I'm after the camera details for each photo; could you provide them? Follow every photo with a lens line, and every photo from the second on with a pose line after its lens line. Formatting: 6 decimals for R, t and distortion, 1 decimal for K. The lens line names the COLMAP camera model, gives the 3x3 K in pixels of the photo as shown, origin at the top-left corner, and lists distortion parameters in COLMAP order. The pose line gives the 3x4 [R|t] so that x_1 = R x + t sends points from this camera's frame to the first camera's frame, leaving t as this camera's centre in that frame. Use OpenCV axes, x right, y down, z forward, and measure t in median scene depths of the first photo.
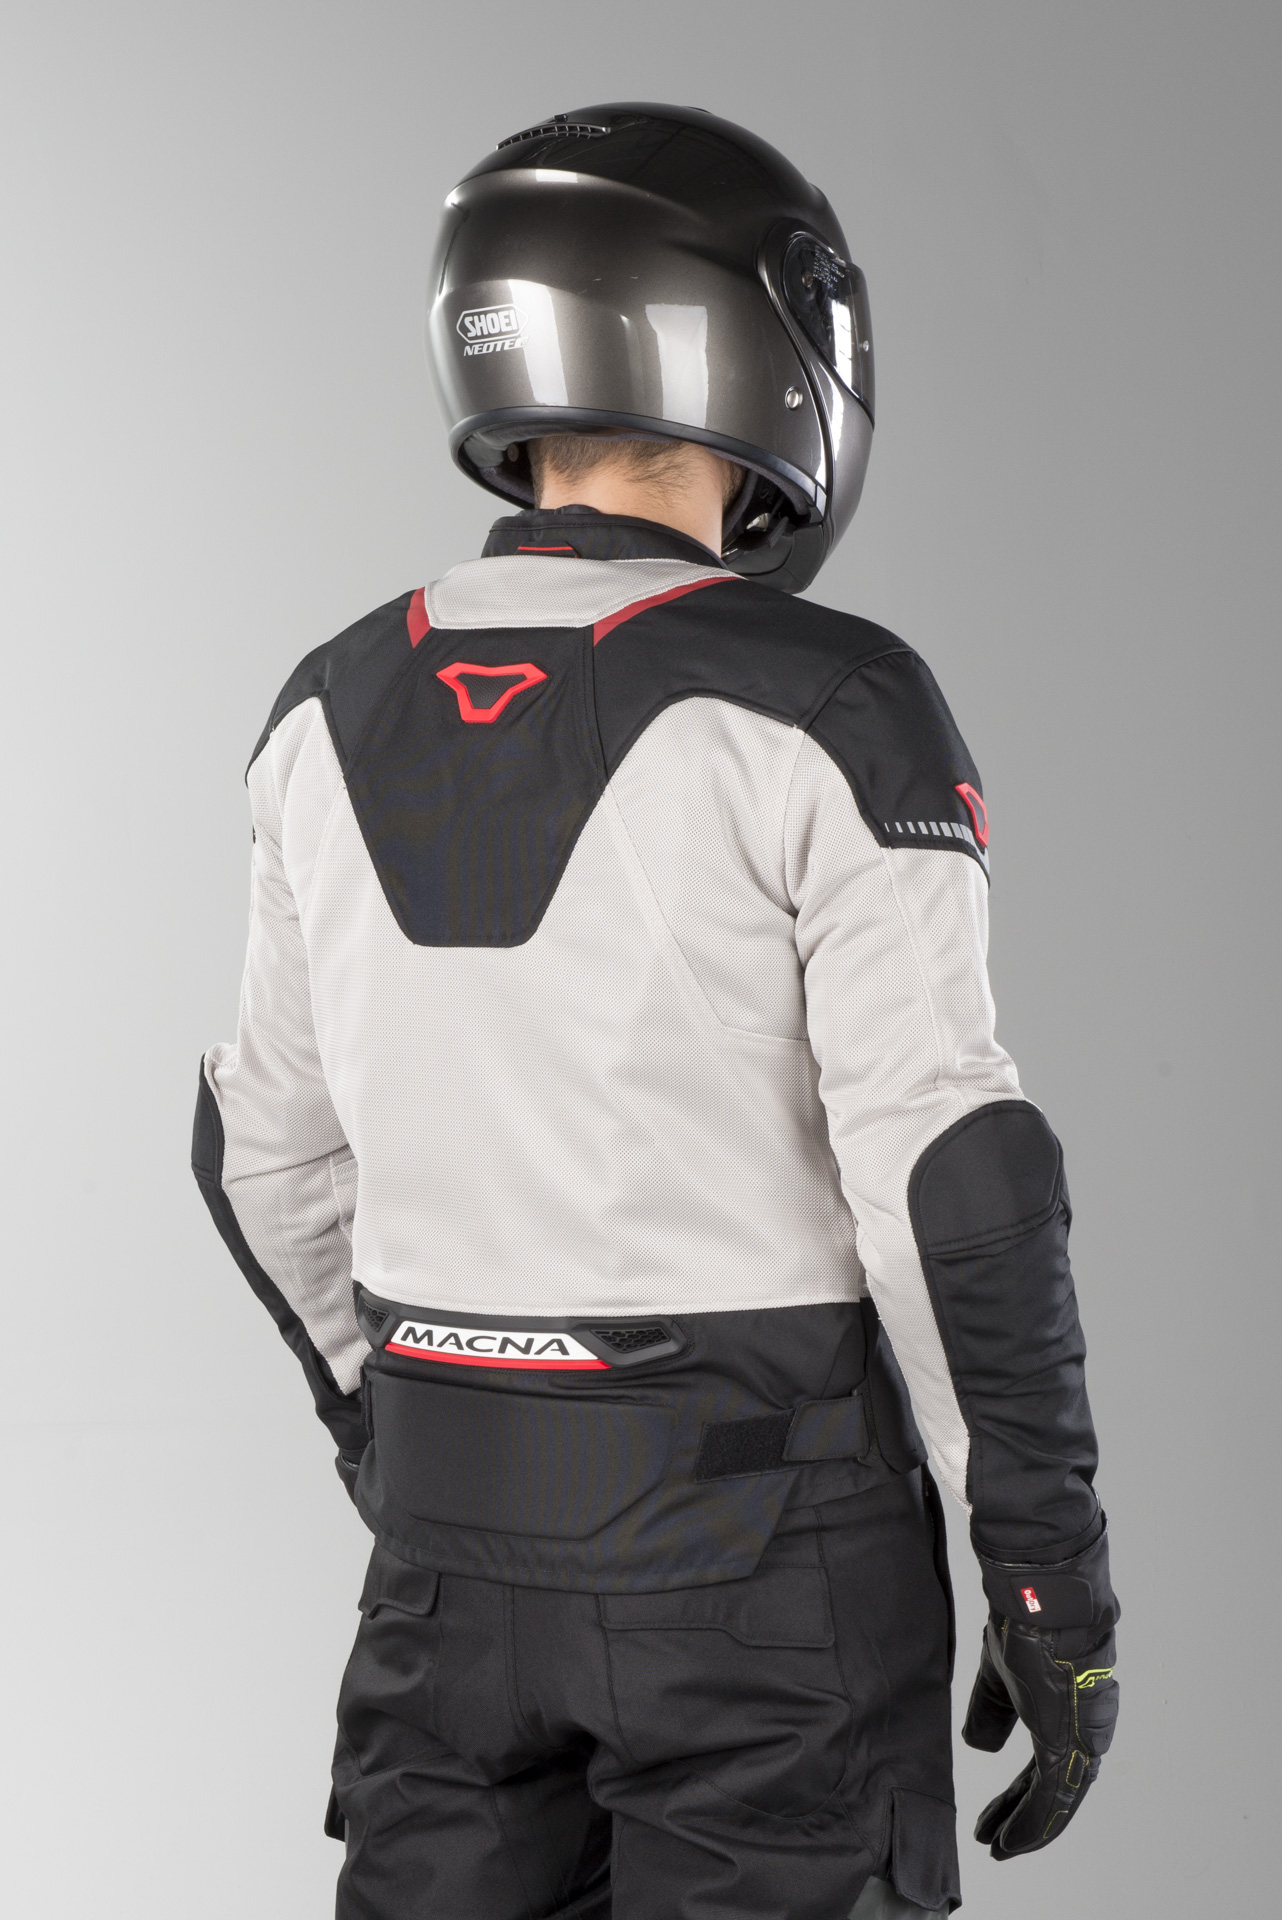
lens RADIAL K [[3395.4, 0, 641.0], [0, 3395.4, 960.0], [0, 0, 1]] dist [-0.057501, -0.084565]
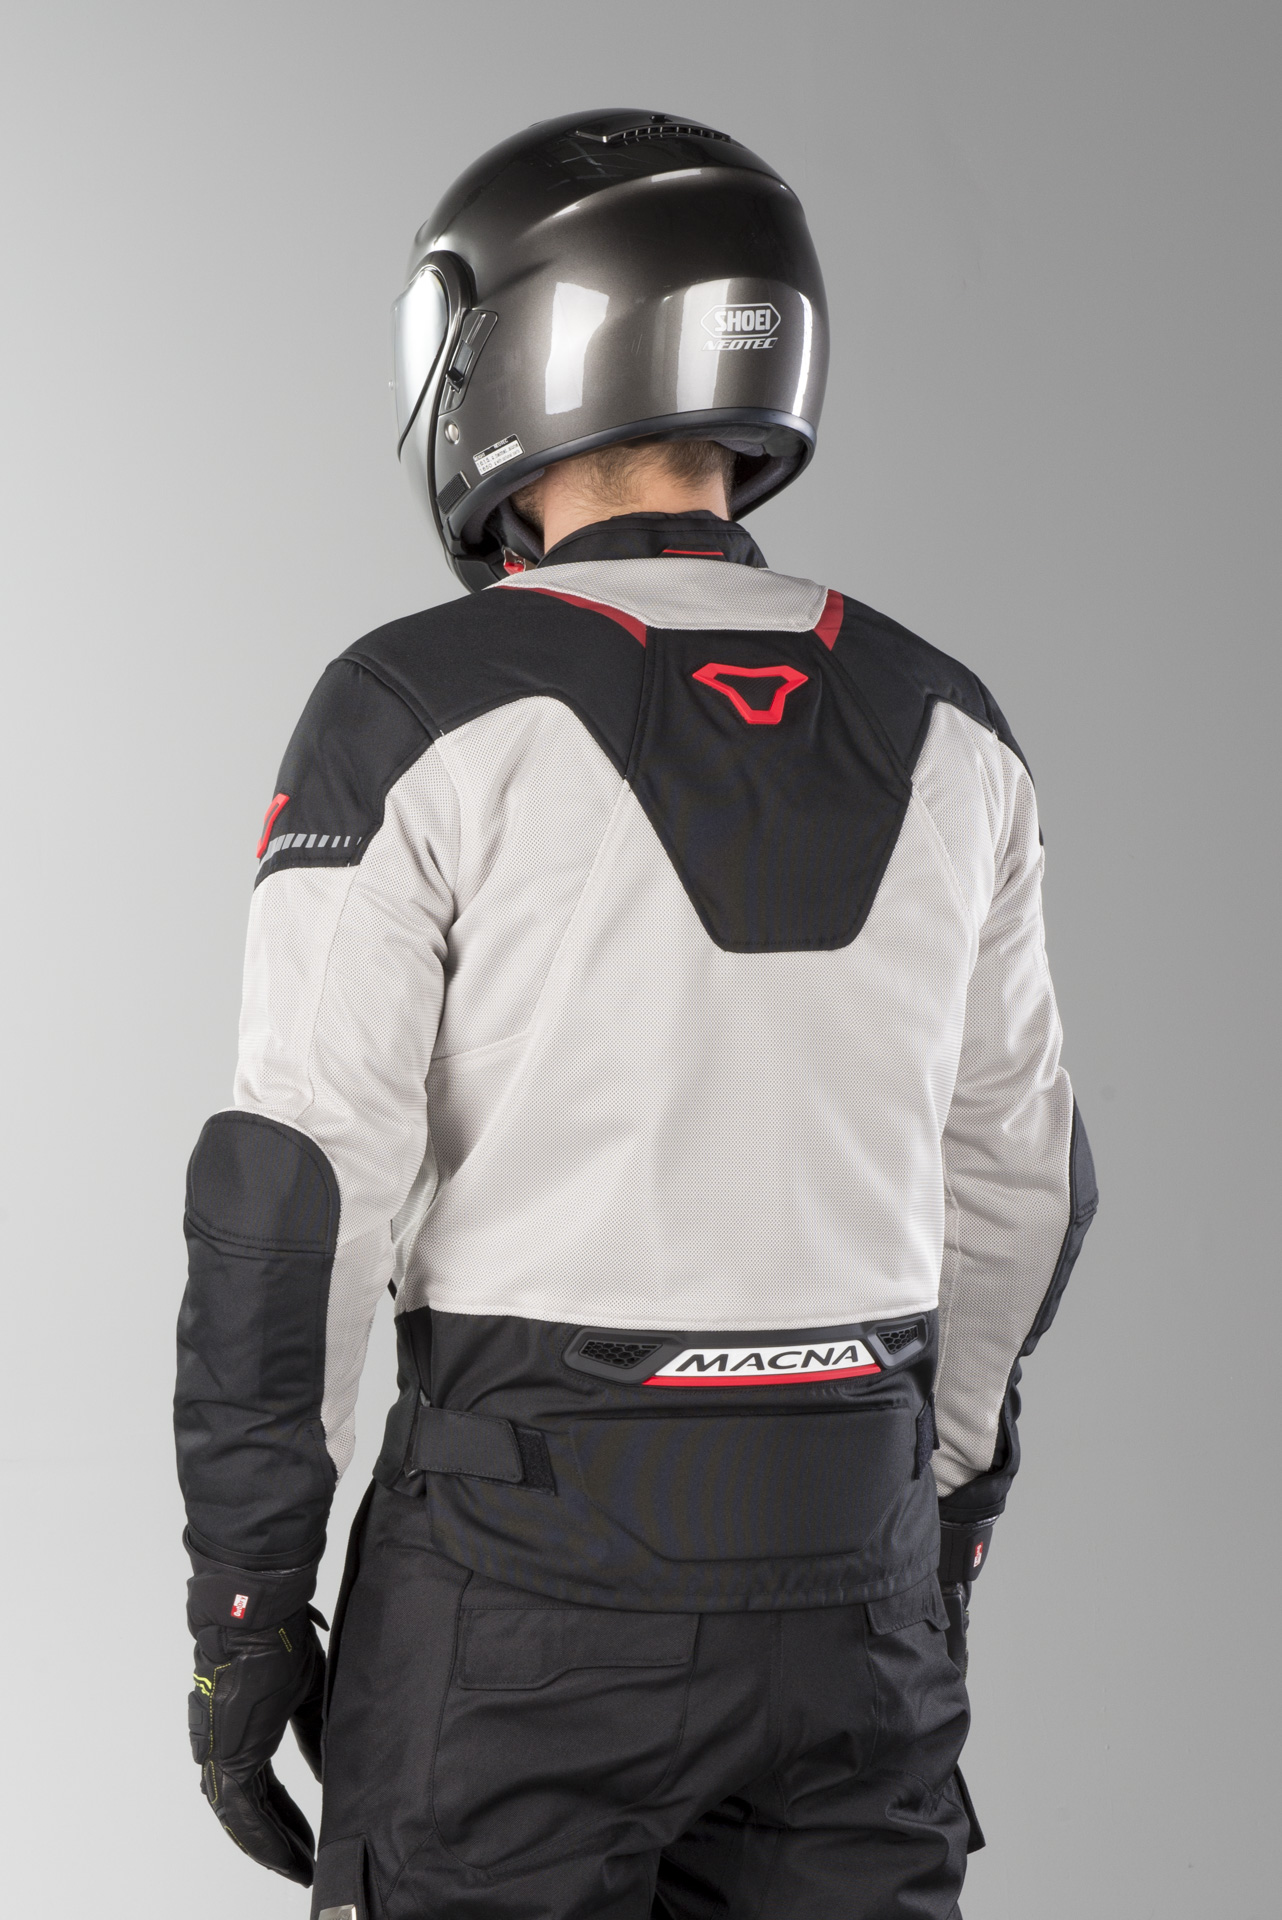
lens RADIAL K [[3410.9, 0, 640.6], [0, 3410.9, 1012.9], [0, 0, 1]] dist [-0.041430, -0.023627]
pose [[0.760689, -0.039481, 0.647915, -0.711883], [0.054985, 0.998480, -0.003714, 0.014760], [-0.646784, 0.038451, 0.761703, 0.277074]]
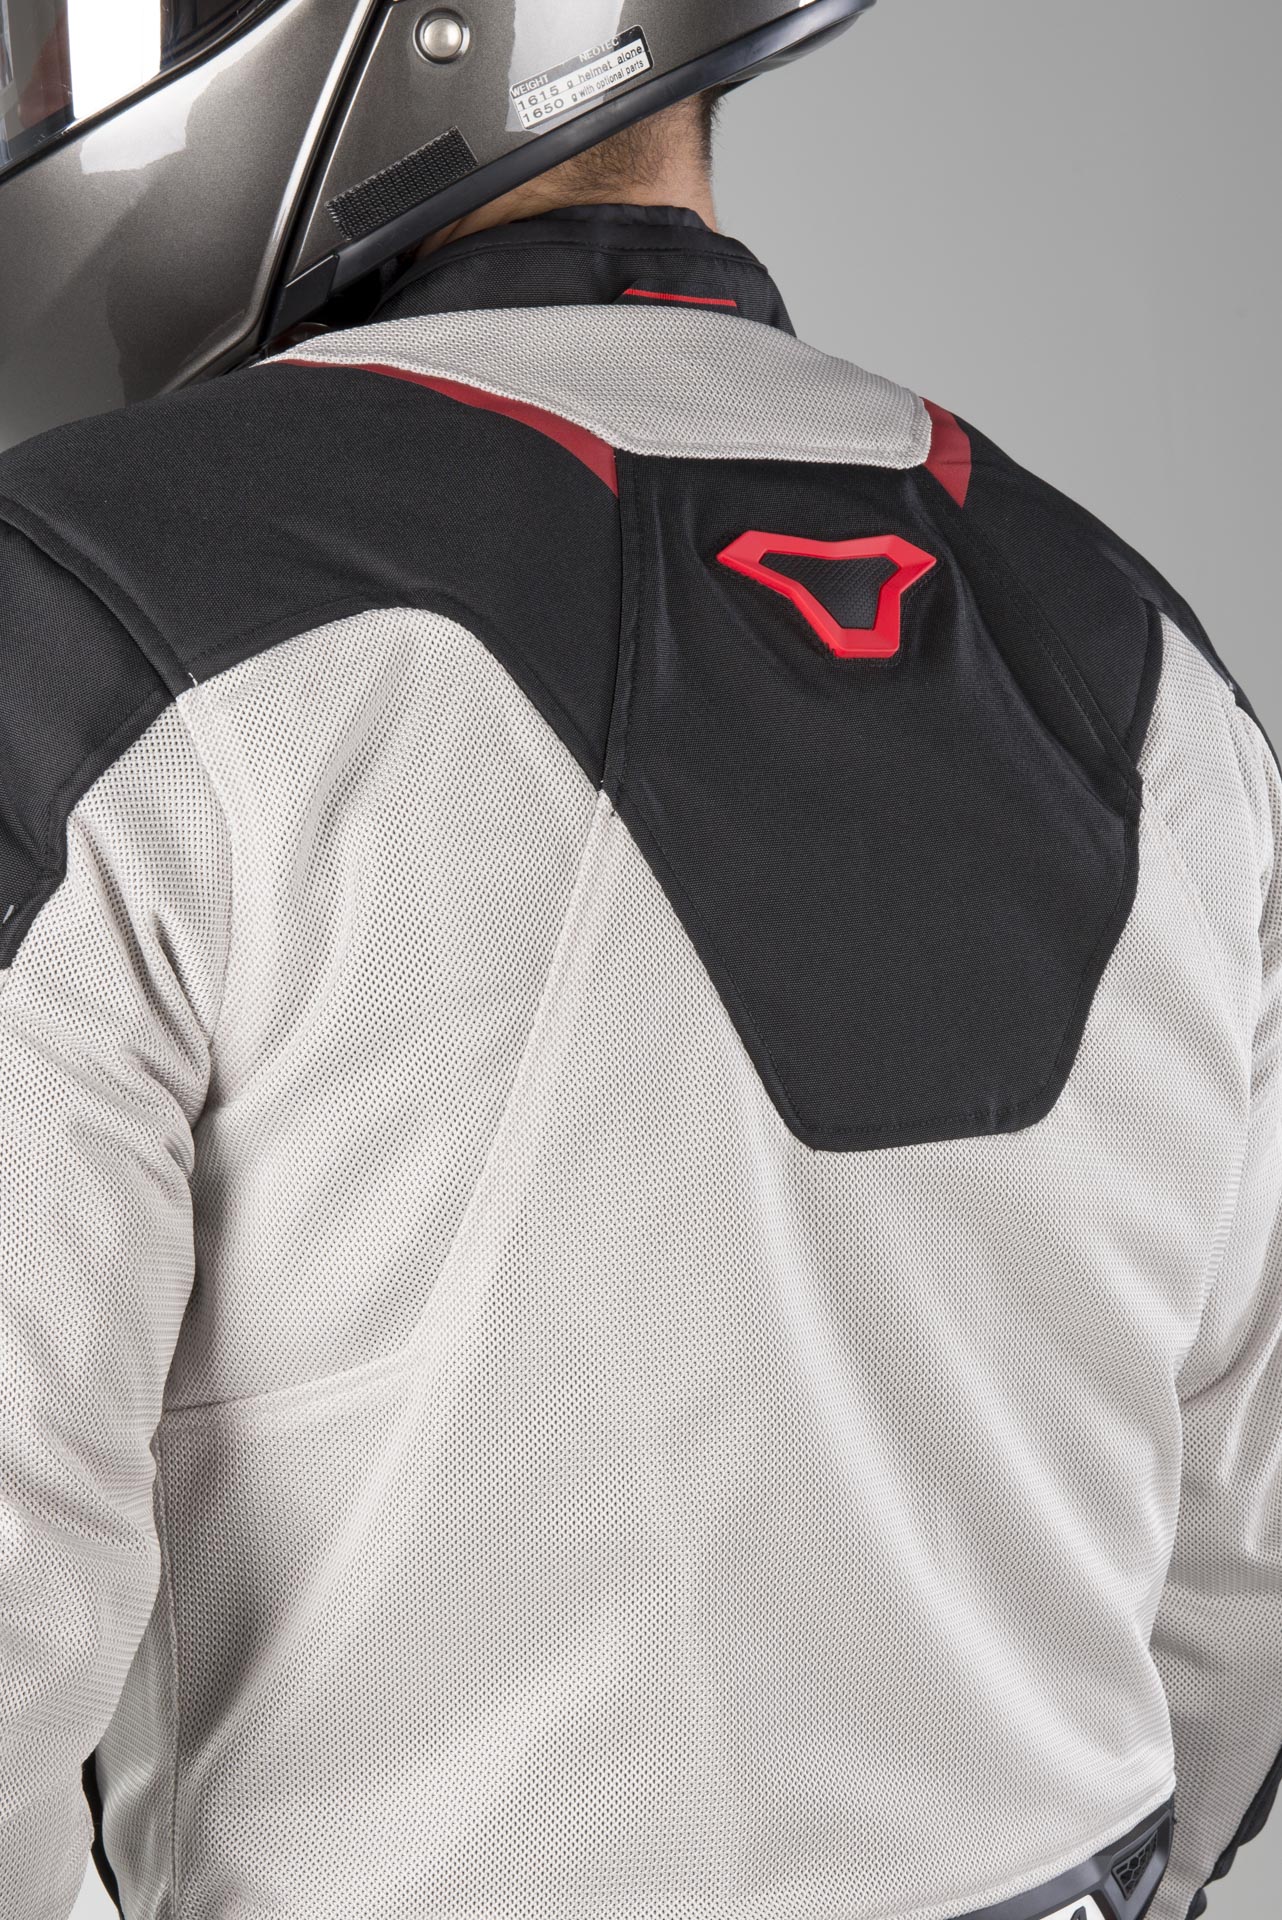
lens RADIAL K [[3410.9, 0, 640.6], [0, 3410.9, 1012.9], [0, 0, 1]] dist [-0.041430, -0.023627]
pose [[0.678452, -0.075013, 0.730805, -0.414380], [0.049190, 0.997179, 0.056688, -0.049266], [-0.732996, -0.002512, 0.680228, 0.699406]]
